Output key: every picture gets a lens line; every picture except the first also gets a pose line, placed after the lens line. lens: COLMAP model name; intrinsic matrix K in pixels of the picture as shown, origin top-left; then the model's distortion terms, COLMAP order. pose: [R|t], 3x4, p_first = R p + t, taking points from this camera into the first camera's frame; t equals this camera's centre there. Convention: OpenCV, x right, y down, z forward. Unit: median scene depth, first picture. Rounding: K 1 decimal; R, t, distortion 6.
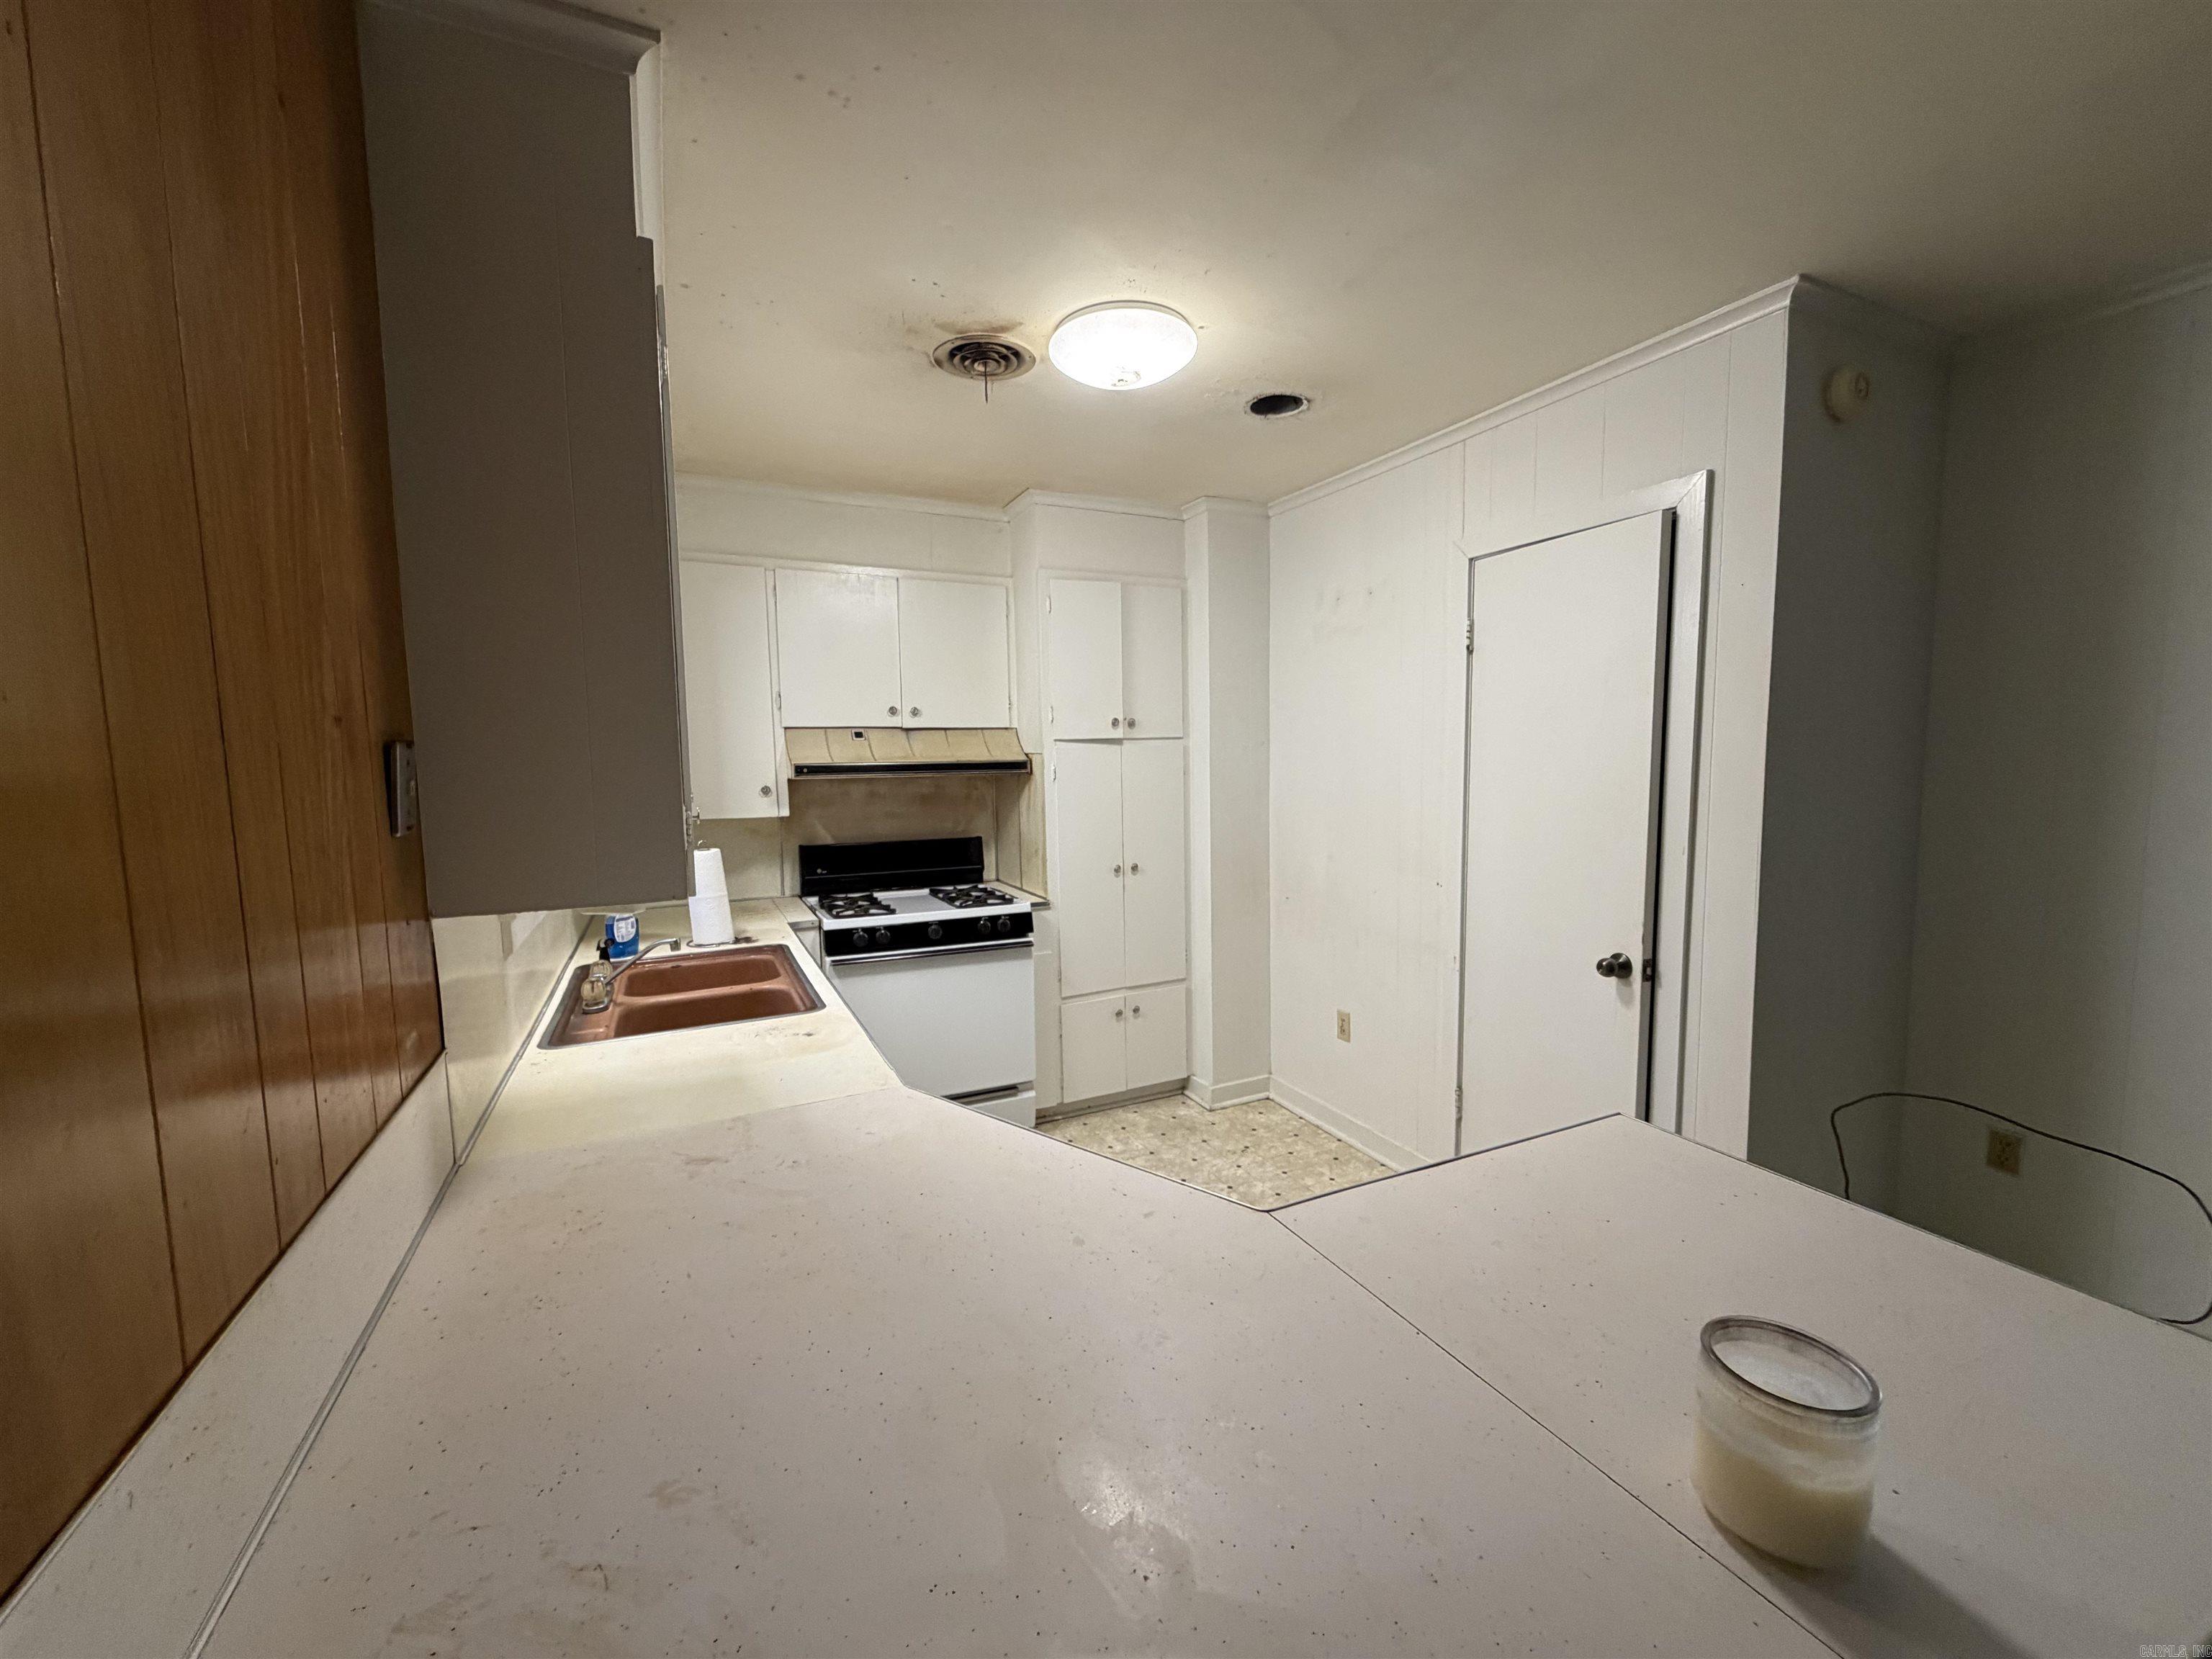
lens RADIAL K [[889.7, 0, 1106.0], [0, 889.7, 829.5], [0, 0, 1]] dist [-0.001783, -0.000835]
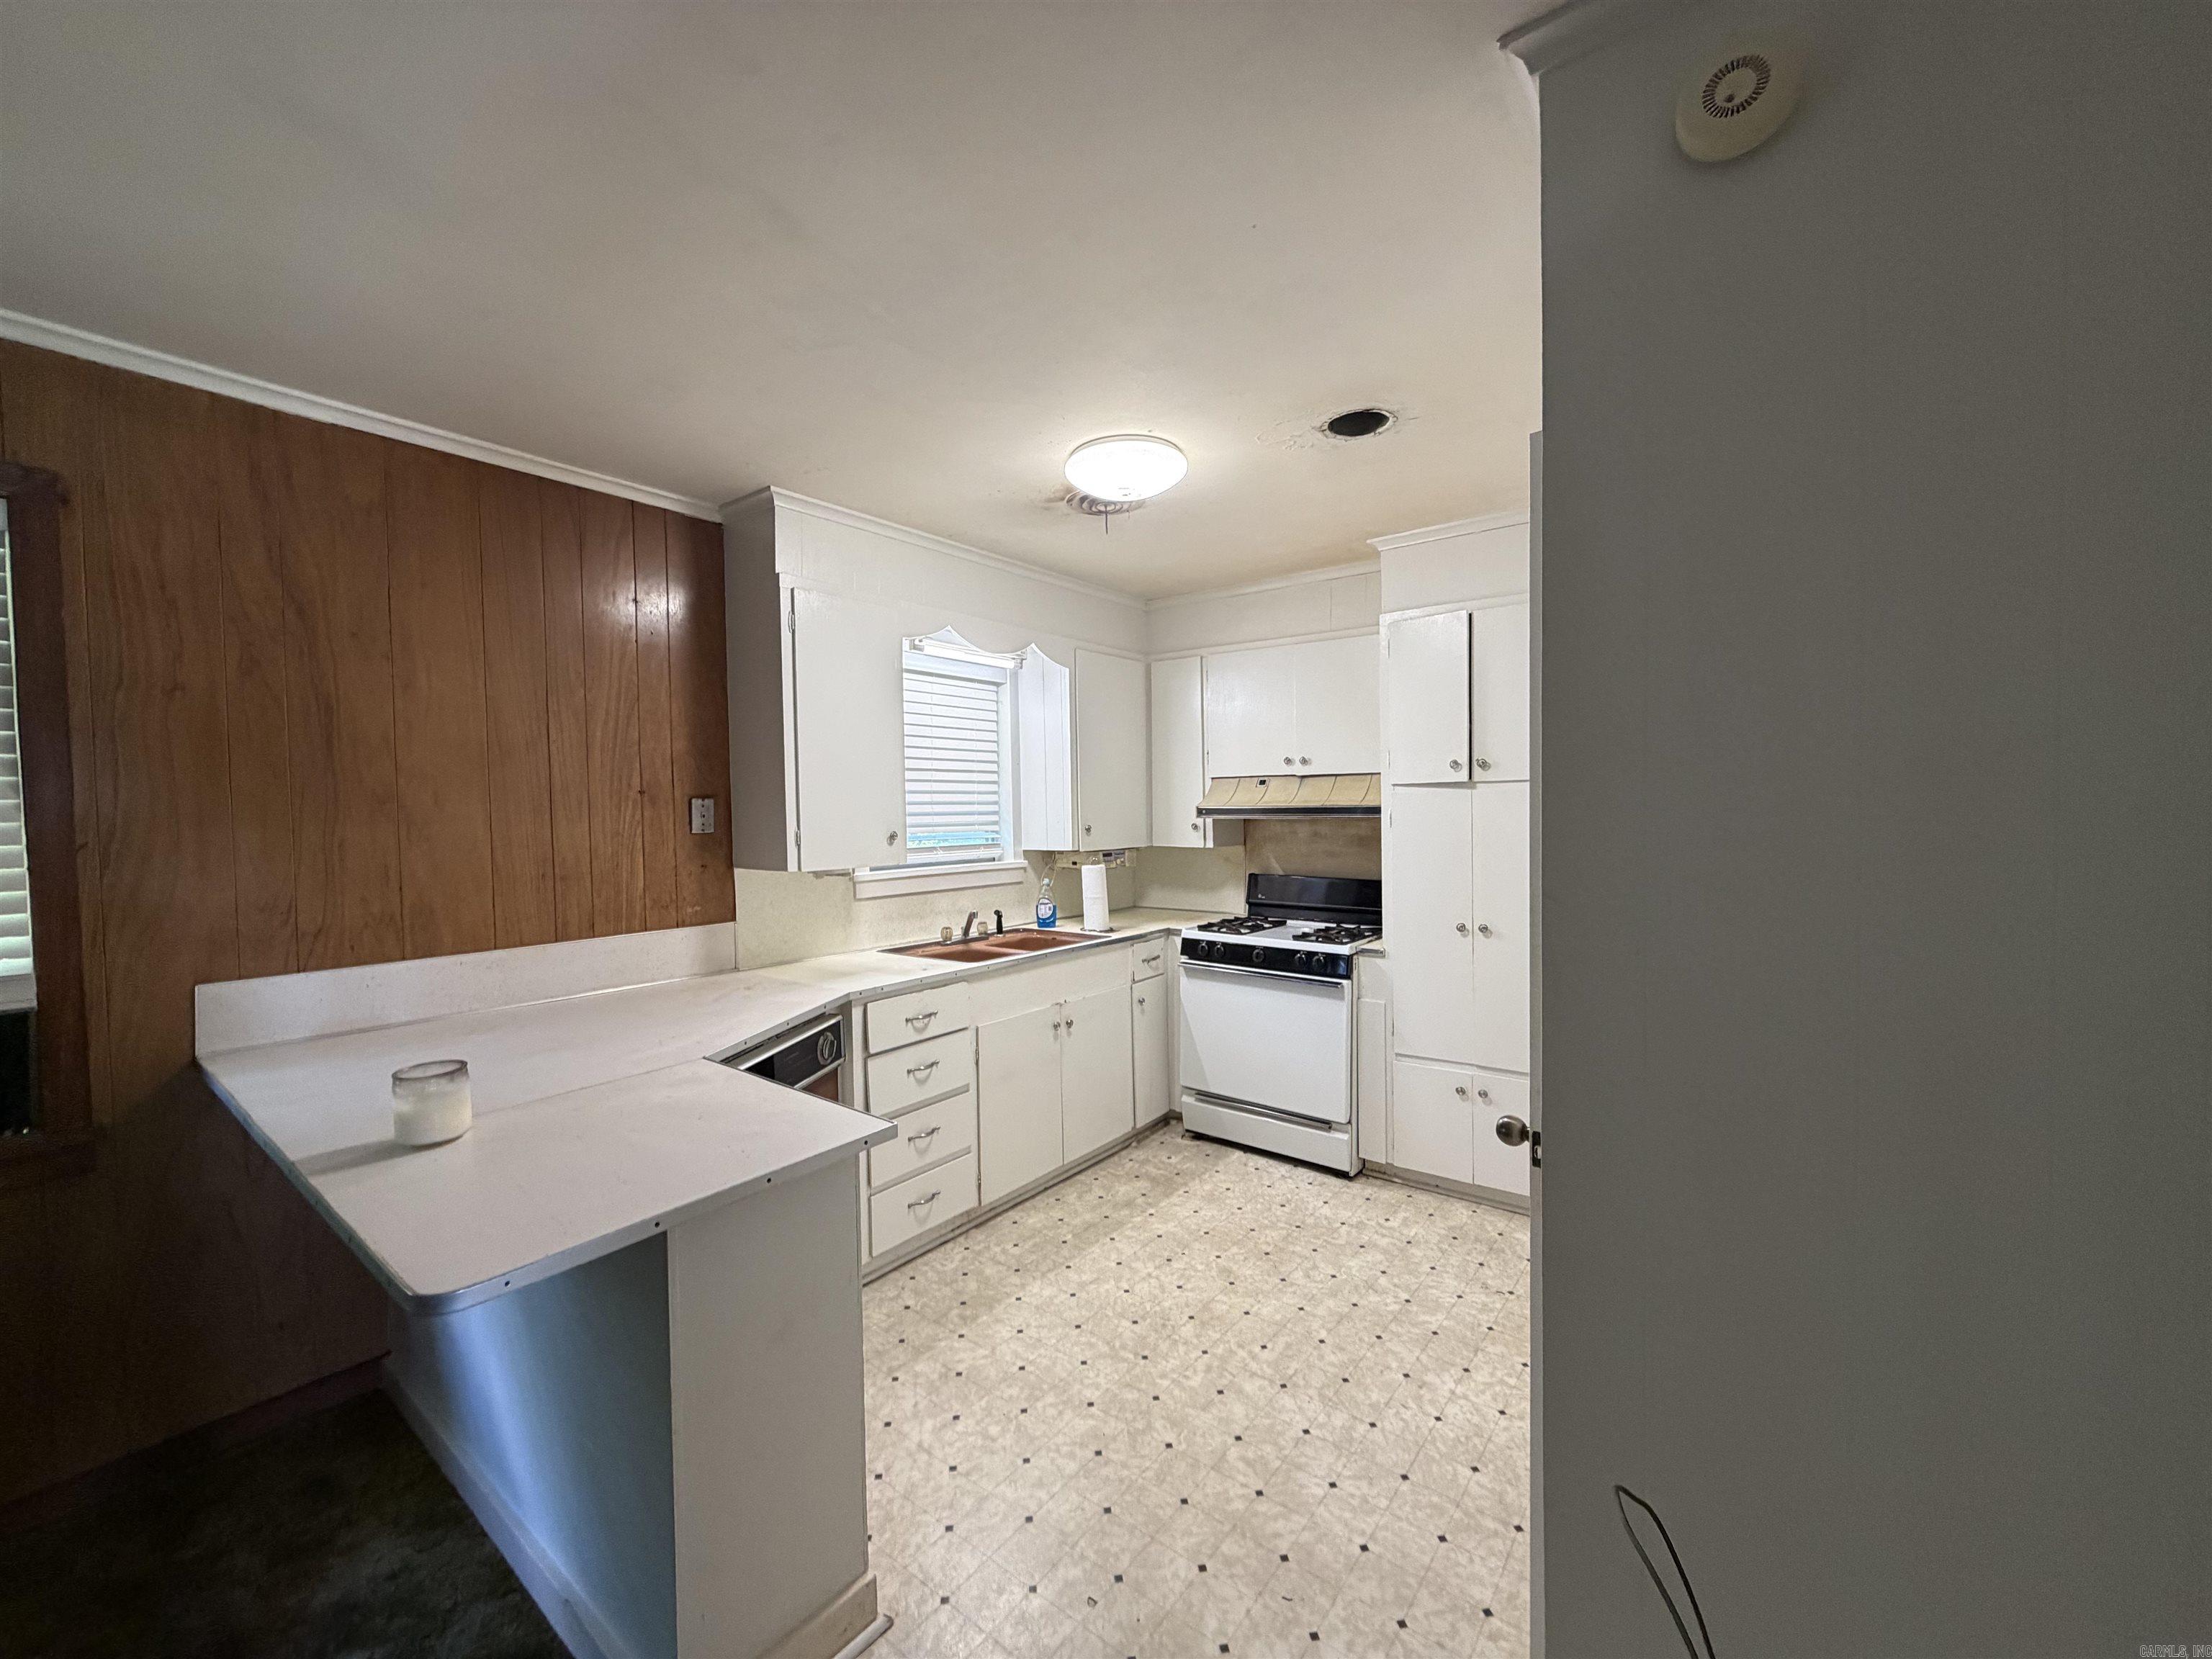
lens RADIAL K [[897.3, 0, 1106.0], [0, 897.3, 829.5], [0, 0, 1]] dist [0.000371, 0.000034]
pose [[0.442775, 0.033793, -0.895996, 0.681756], [-0.071358, 0.997448, 0.002356, -0.031430], [0.893789, 0.062893, 0.444056, 0.283057]]
